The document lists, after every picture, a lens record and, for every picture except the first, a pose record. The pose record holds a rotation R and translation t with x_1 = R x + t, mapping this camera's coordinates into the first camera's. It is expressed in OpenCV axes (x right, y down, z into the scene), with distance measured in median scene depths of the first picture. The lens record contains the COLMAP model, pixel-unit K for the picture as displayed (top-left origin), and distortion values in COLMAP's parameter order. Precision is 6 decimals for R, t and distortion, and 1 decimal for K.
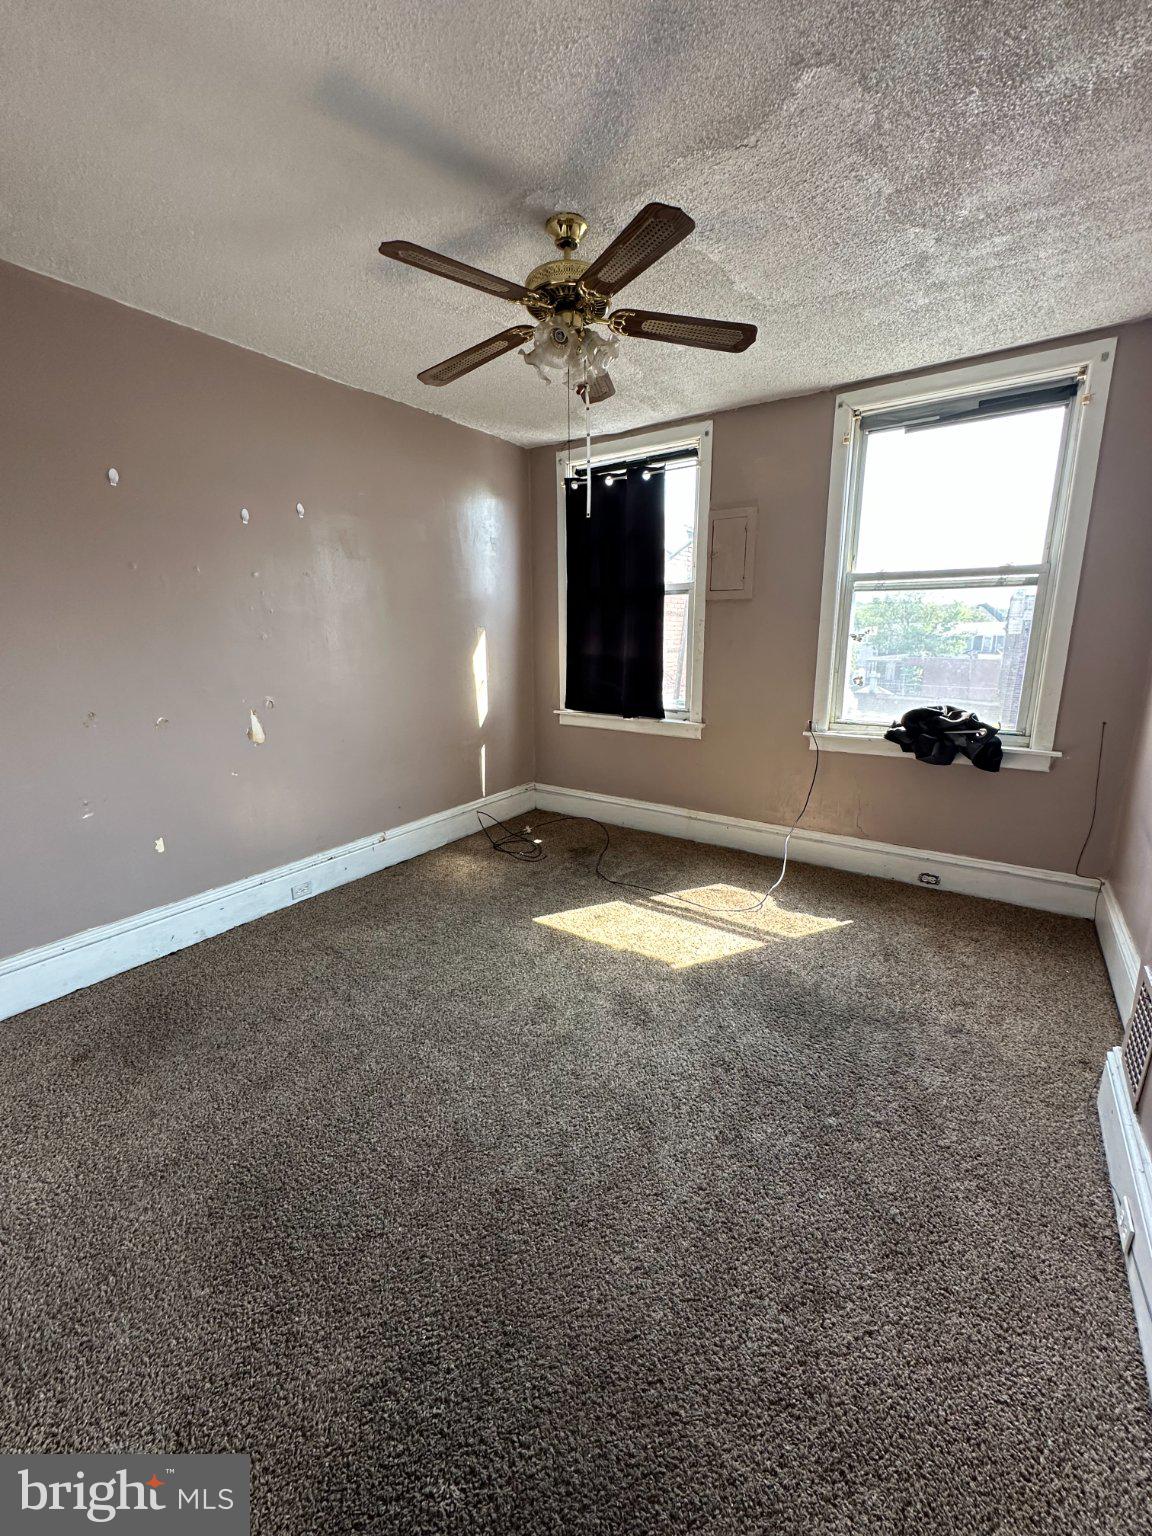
lens RADIAL K [[630.7, 0, 576.0], [0, 630.7, 768.0], [0, 0, 1]] dist [-0.000528, 0.000027]
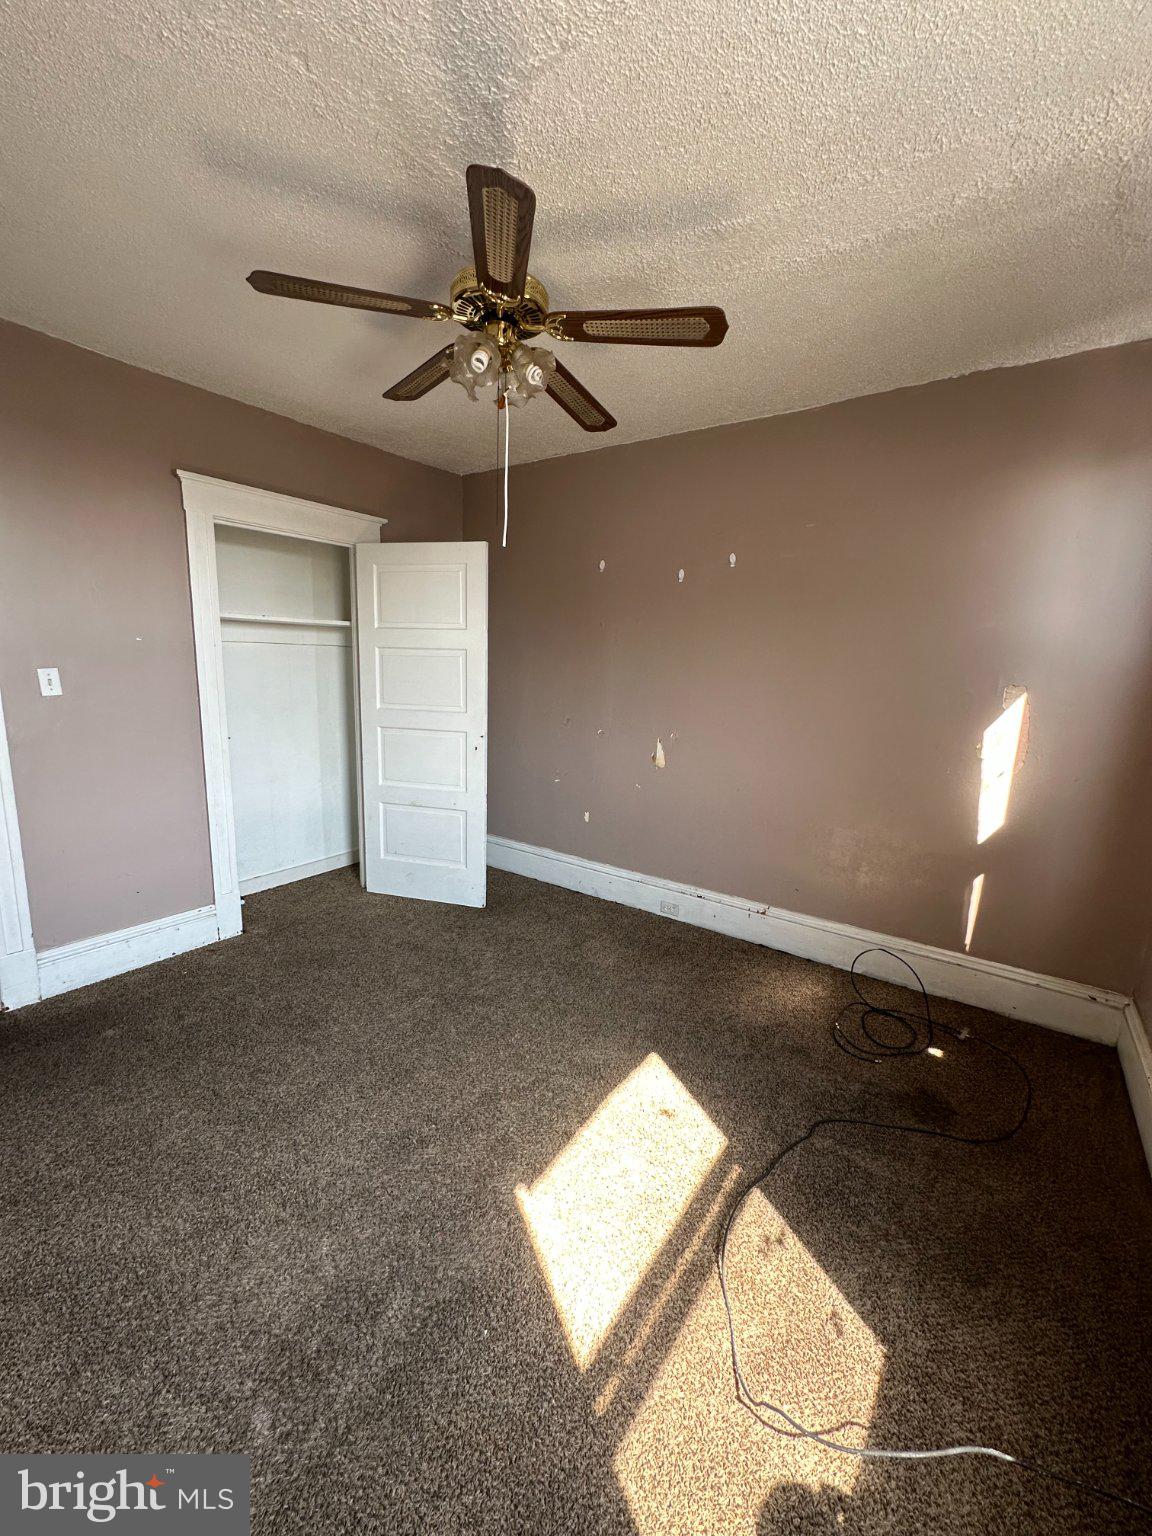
lens RADIAL K [[622.4, 0, 576.0], [0, 622.4, 768.0], [0, 0, 1]] dist [-0.000407, 0.000115]
pose [[-0.034397, 0.179423, -0.983171, 0.588745], [-0.249838, 0.950974, 0.182288, -0.194012], [0.967677, 0.251903, 0.012116, 0.771846]]
